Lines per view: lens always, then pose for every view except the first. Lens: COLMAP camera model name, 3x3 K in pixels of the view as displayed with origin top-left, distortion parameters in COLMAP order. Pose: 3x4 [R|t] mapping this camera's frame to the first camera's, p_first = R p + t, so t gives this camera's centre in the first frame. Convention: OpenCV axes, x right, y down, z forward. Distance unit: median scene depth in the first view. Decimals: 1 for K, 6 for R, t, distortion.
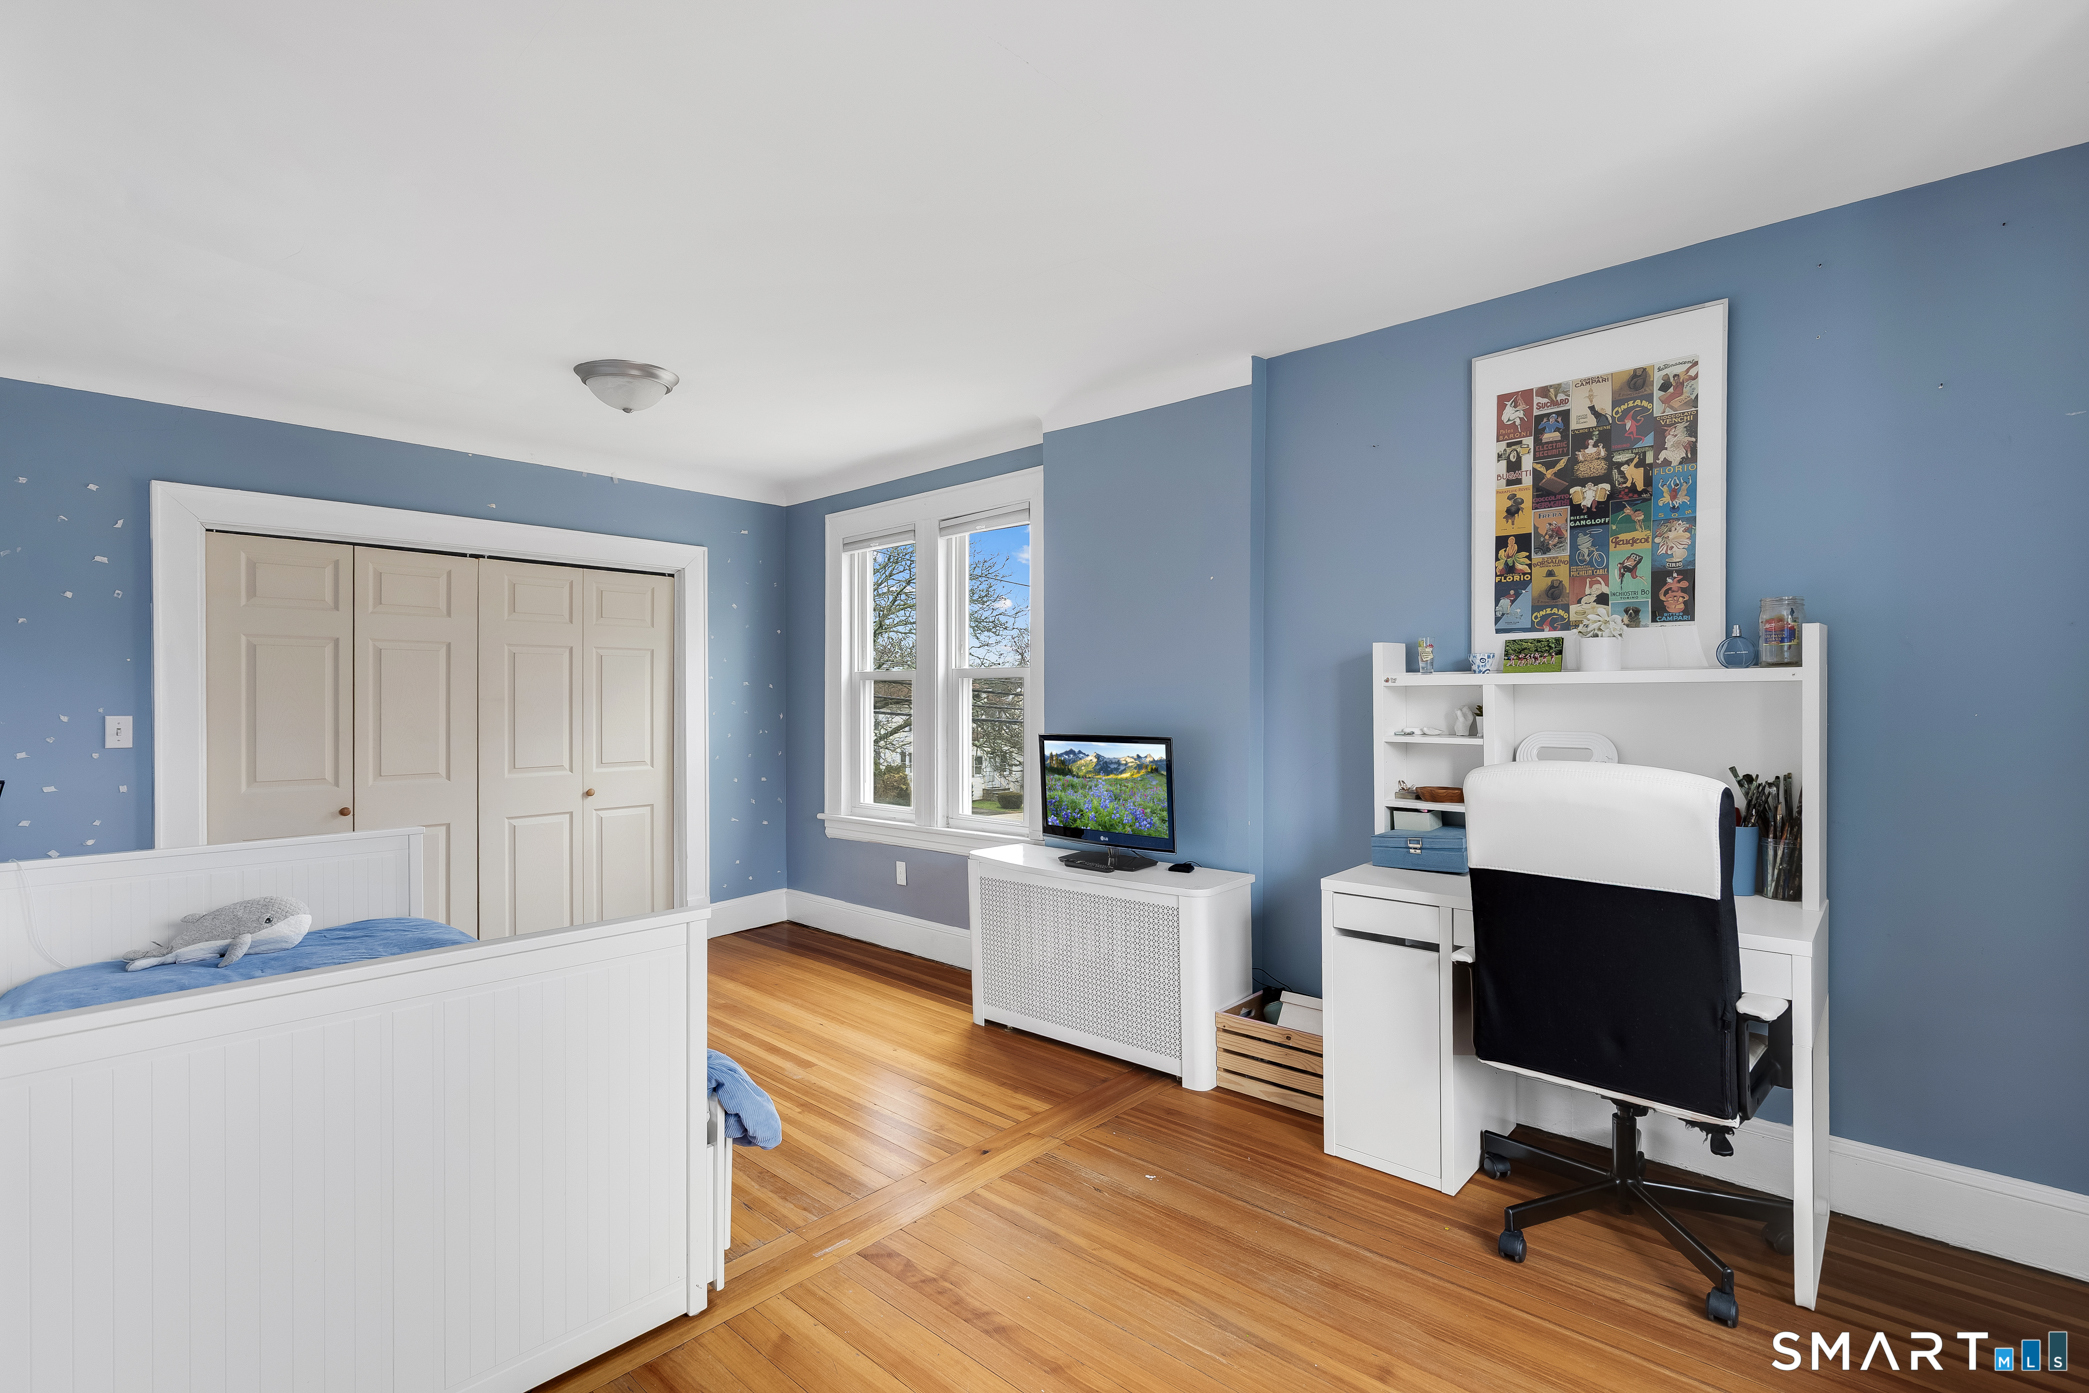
lens RADIAL K [[956.2, 0, 1041.2], [0, 956.2, 694.2], [0, 0, 1]] dist [0.002613, 0.000301]
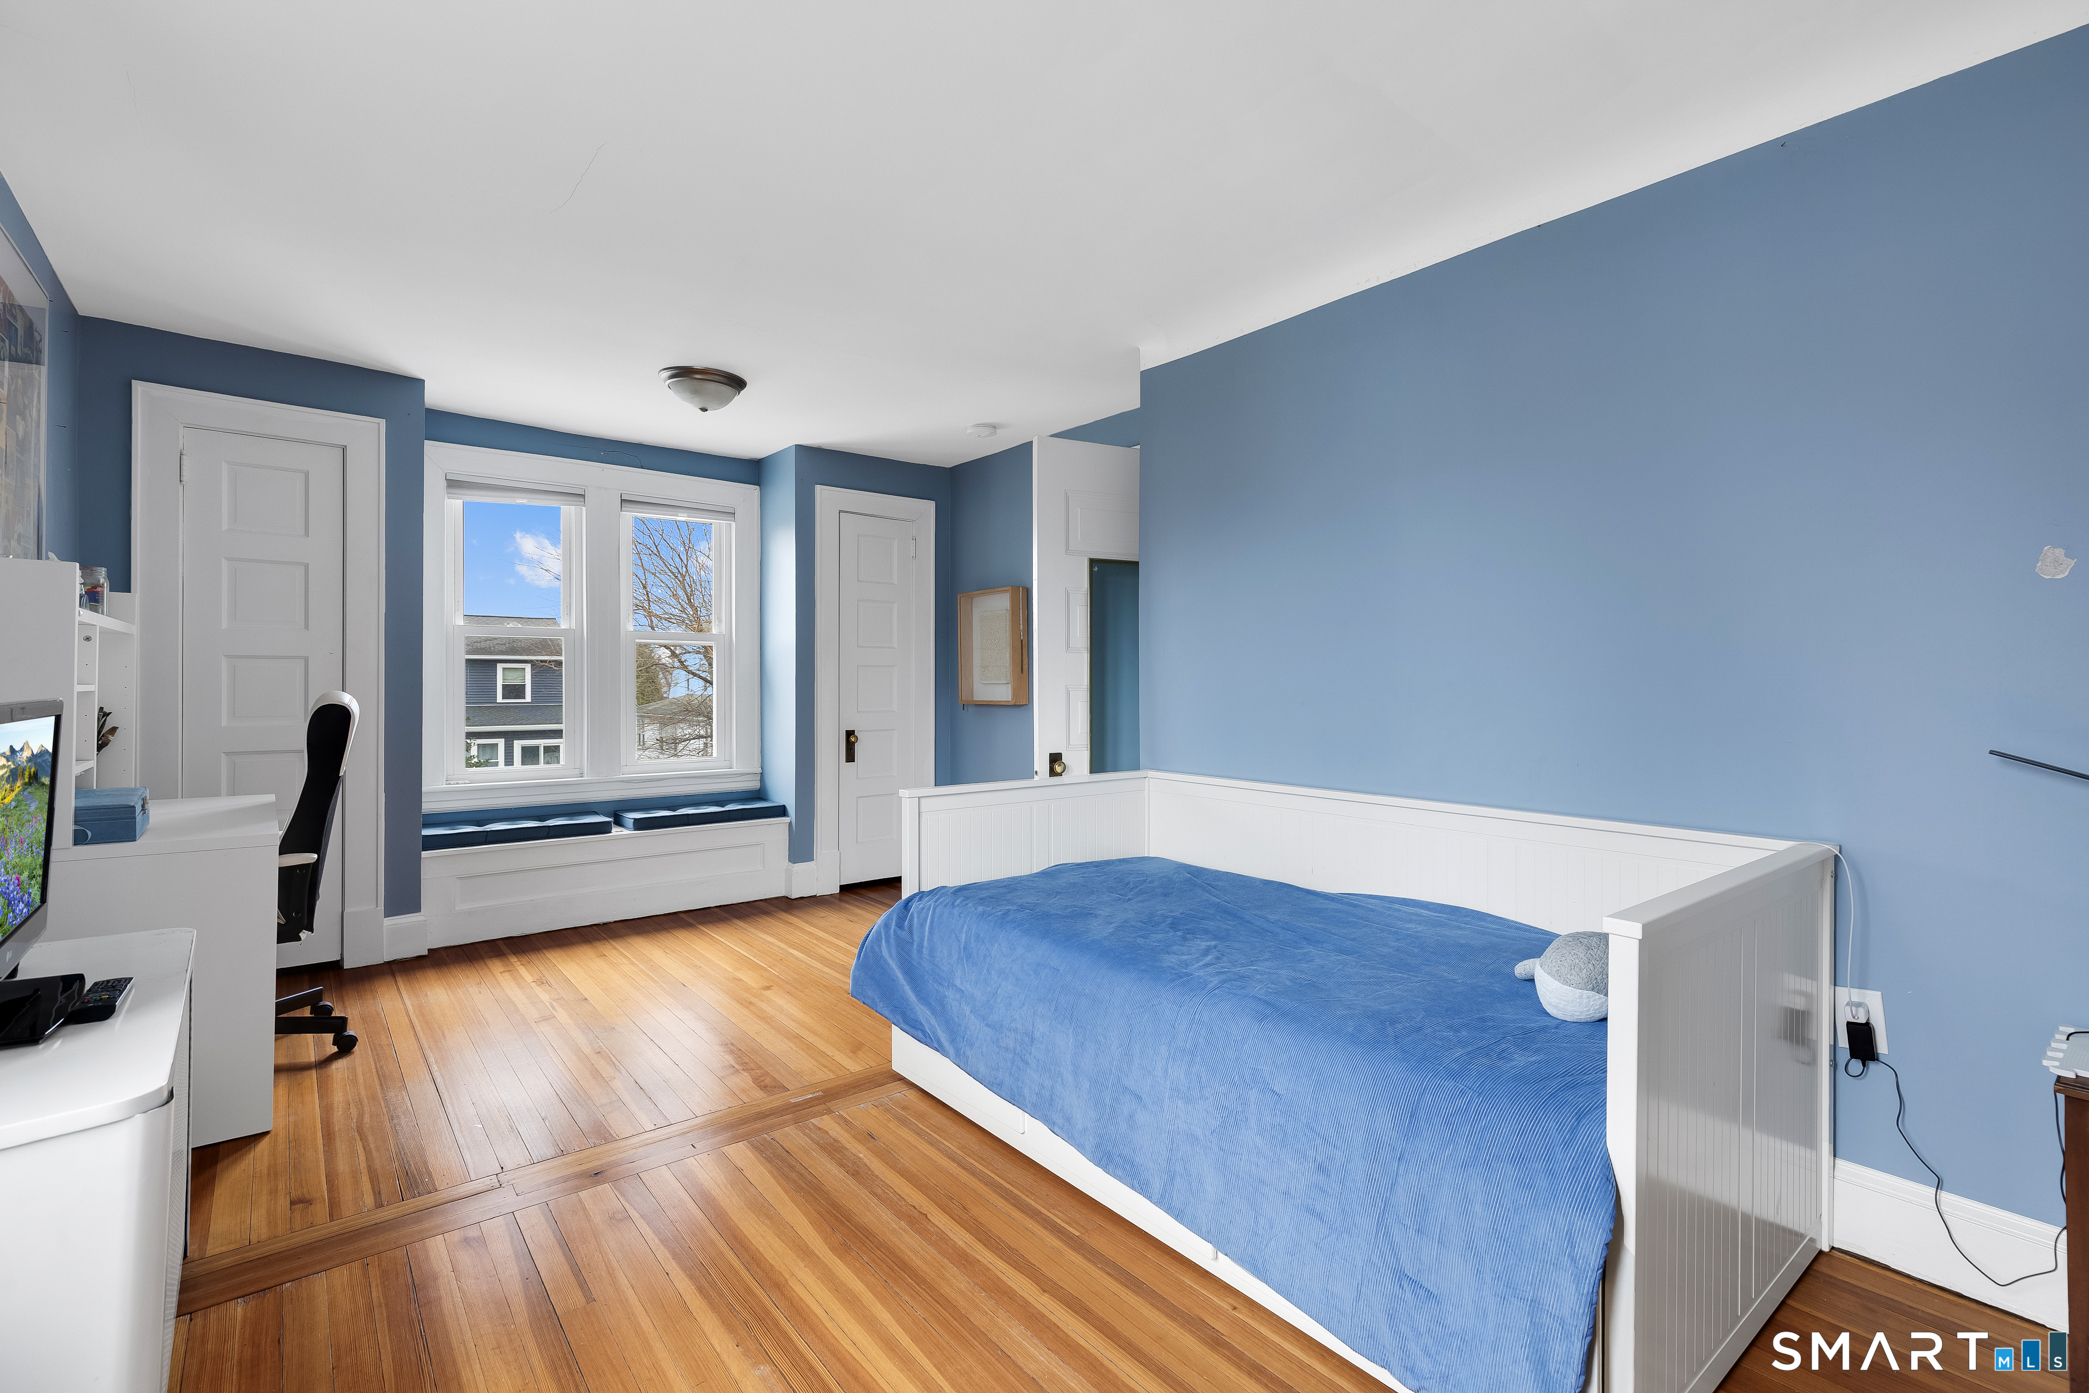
lens RADIAL K [[956.2, 0, 1045.1], [0, 956.2, 684.6], [0, 0, 1]] dist [0.002613, 0.000301]
pose [[-0.989087, 0.000452, 0.147334, -0.578448], [0.000793, 0.999997, 0.002255, 0.042893], [-0.147332, 0.002347, -0.989084, 1.788907]]
